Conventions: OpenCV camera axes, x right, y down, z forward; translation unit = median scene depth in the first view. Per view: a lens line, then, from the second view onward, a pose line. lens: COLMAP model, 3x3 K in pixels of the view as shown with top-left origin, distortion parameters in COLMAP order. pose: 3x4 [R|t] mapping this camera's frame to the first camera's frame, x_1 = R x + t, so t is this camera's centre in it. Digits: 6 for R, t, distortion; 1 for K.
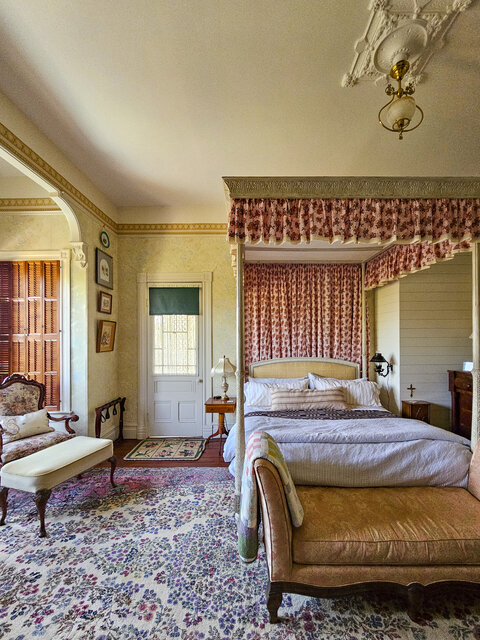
lens RADIAL K [[267.4, 0, 248.8], [0, 267.4, 338.1], [0, 0, 1]] dist [-0.001068, 0.001538]
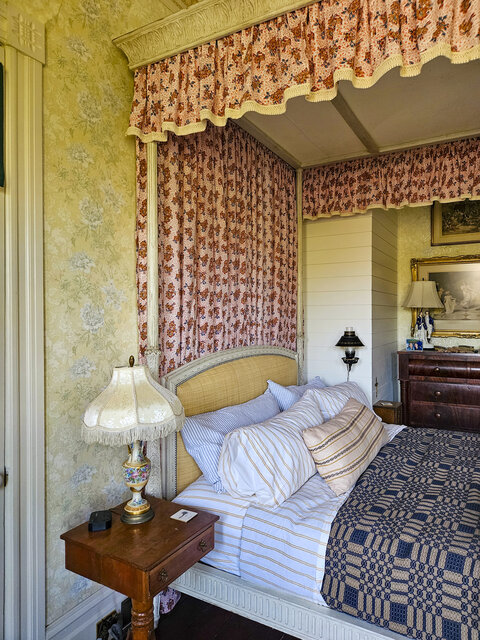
lens RADIAL K [[432.9, 0, 242.0], [0, 432.9, 321.1], [0, 0, 1]] dist [0.030909, -0.003050]
pose [[0.510652, -0.008756, 0.859743, -0.398432], [0.001692, 0.999956, 0.009179, 0.023033], [-0.859786, -0.003233, 0.510644, 0.648107]]
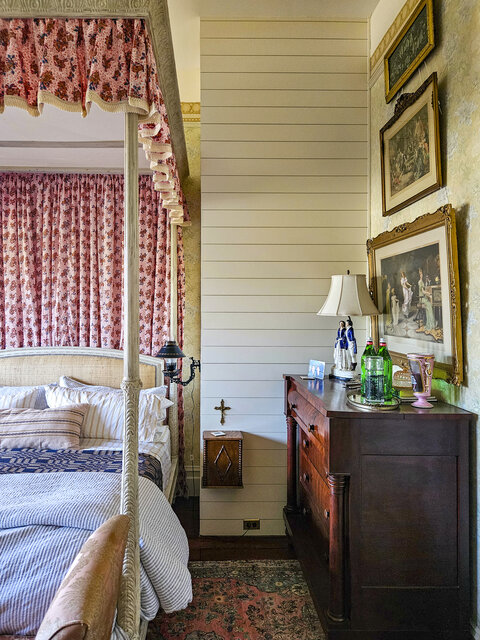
lens RADIAL K [[432.9, 0, 233.4], [0, 432.9, 307.4], [0, 0, 1]] dist [0.030909, -0.003050]
pose [[0.999959, 0.008786, -0.002250, 0.553314], [-0.008801, 0.999940, -0.006535, -0.005325], [0.002192, 0.006555, 0.999976, 0.120158]]
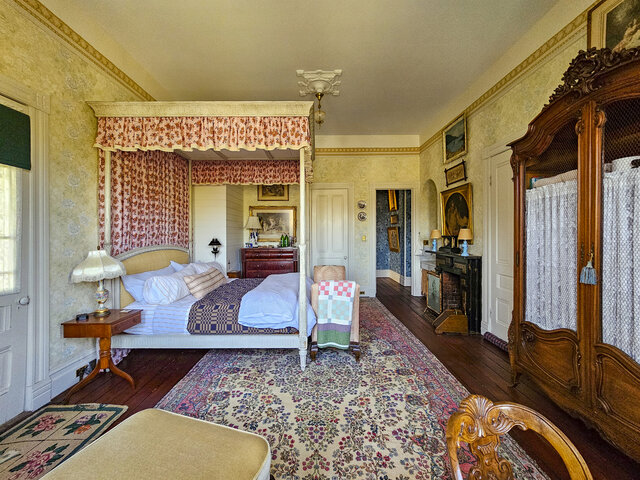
lens RADIAL K [[267.4, 0, 313.8], [0, 267.4, 233.9], [0, 0, 1]] dist [-0.001068, 0.001538]
pose [[0.022631, 0.006245, 0.999724, -0.684508], [0.003226, 0.999975, -0.006320, 0.039863], [-0.999739, 0.003369, 0.022611, 0.455733]]
